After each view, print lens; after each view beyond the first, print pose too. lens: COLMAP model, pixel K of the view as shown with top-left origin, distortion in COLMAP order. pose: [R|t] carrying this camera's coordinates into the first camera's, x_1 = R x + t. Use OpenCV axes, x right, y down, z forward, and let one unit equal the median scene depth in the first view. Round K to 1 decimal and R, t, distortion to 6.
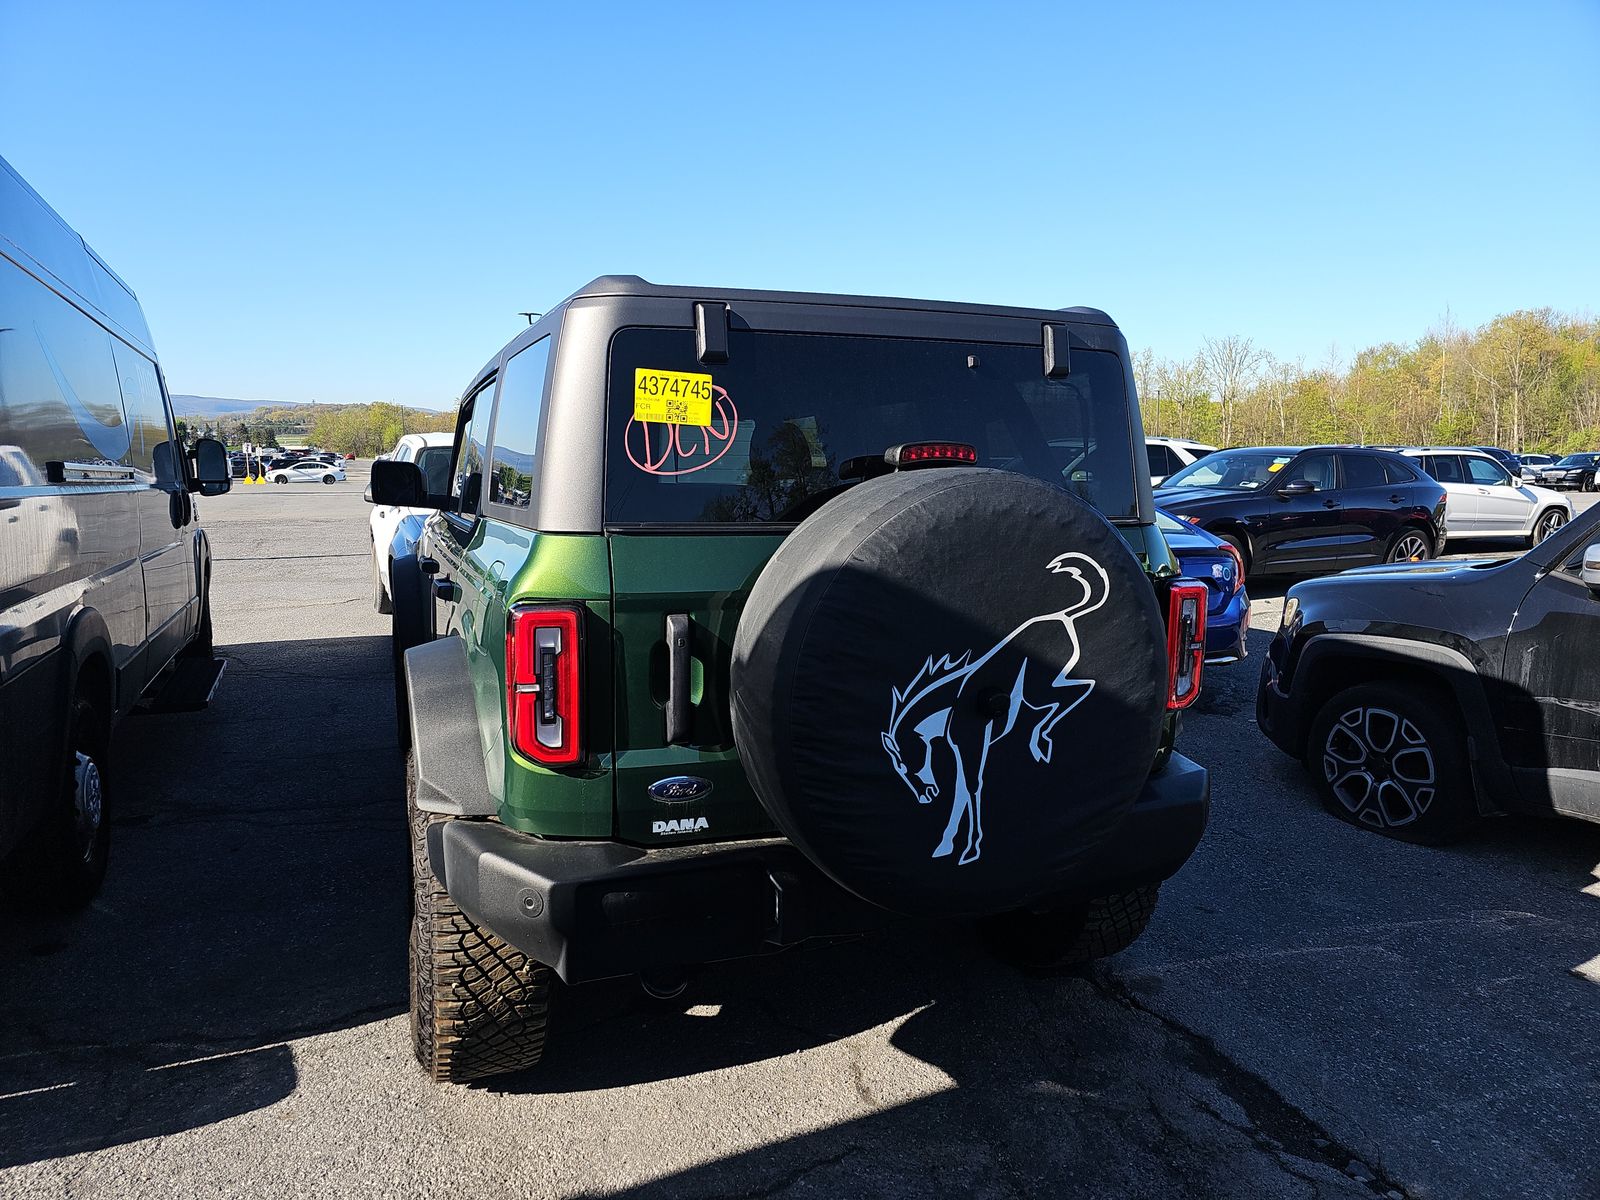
lens RADIAL K [[1084.3, 0, 771.1], [0, 1084.3, 605.9], [0, 0, 1]] dist [0.071501, -0.072837]
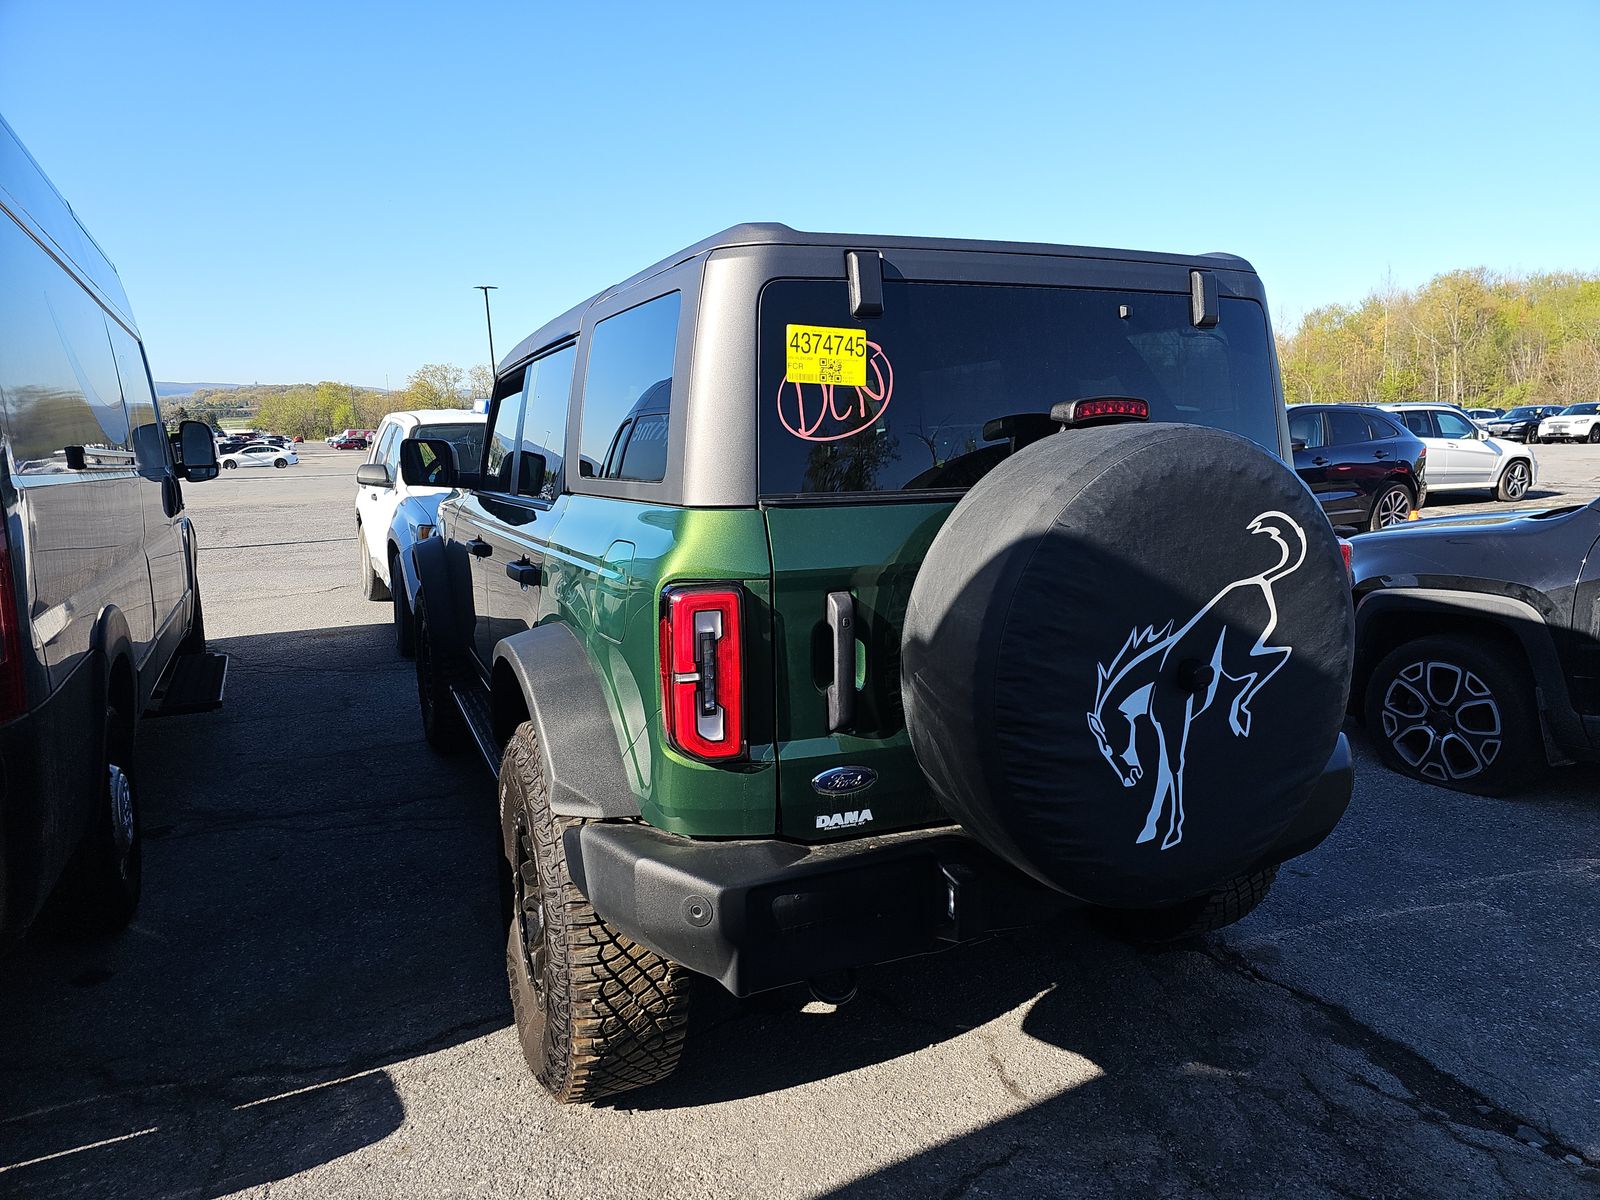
lens RADIAL K [[1083.1, 0, 800.0], [0, 1083.1, 600.0], [0, 0, 1]] dist [0.072535, -0.073916]
pose [[0.997481, -0.033796, 0.062370, -0.158612], [0.032559, 0.999255, 0.020745, -0.004887], [-0.063025, -0.018662, 0.997837, 0.075067]]
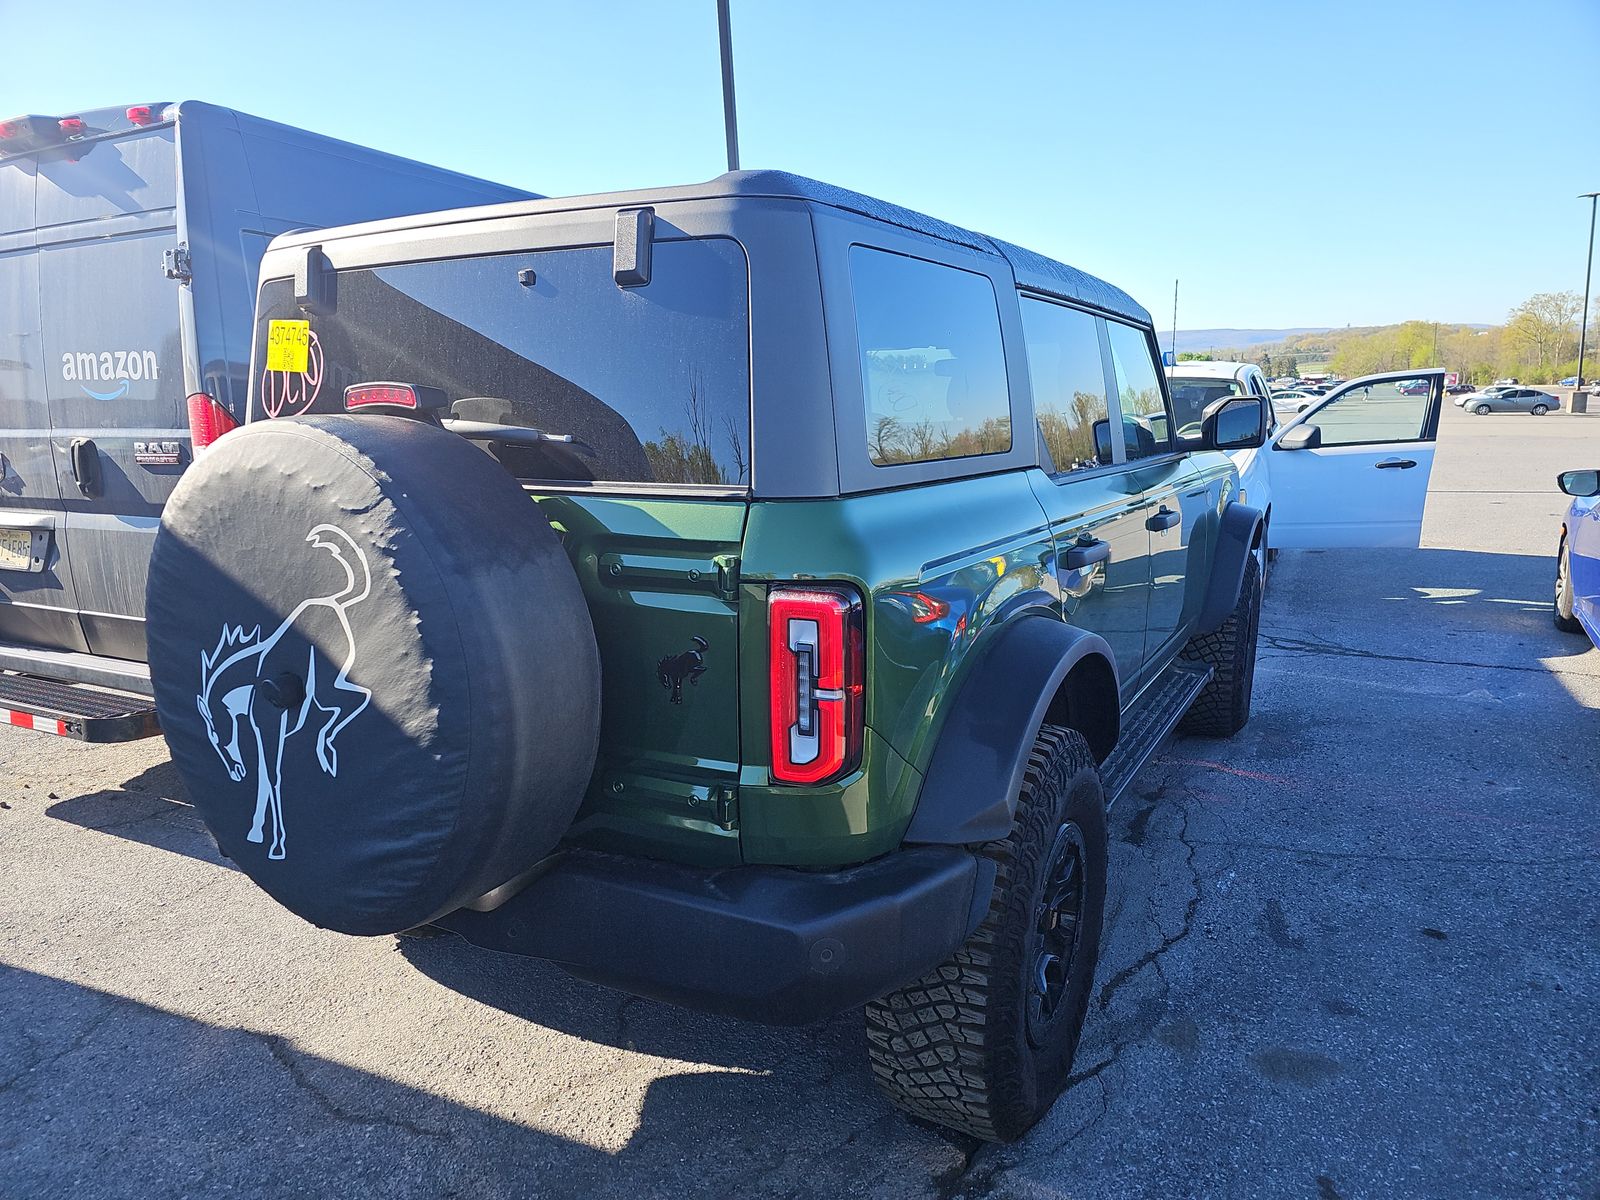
lens RADIAL K [[1094.7, 0, 796.3], [0, 1094.7, 614.5], [0, 0, 1]] dist [0.004578, 0.002112]
pose [[0.627960, 0.140416, -0.765473, 0.941479], [-0.085614, 0.990083, 0.111384, -0.086528], [0.773522, -0.004409, 0.633754, 0.641429]]
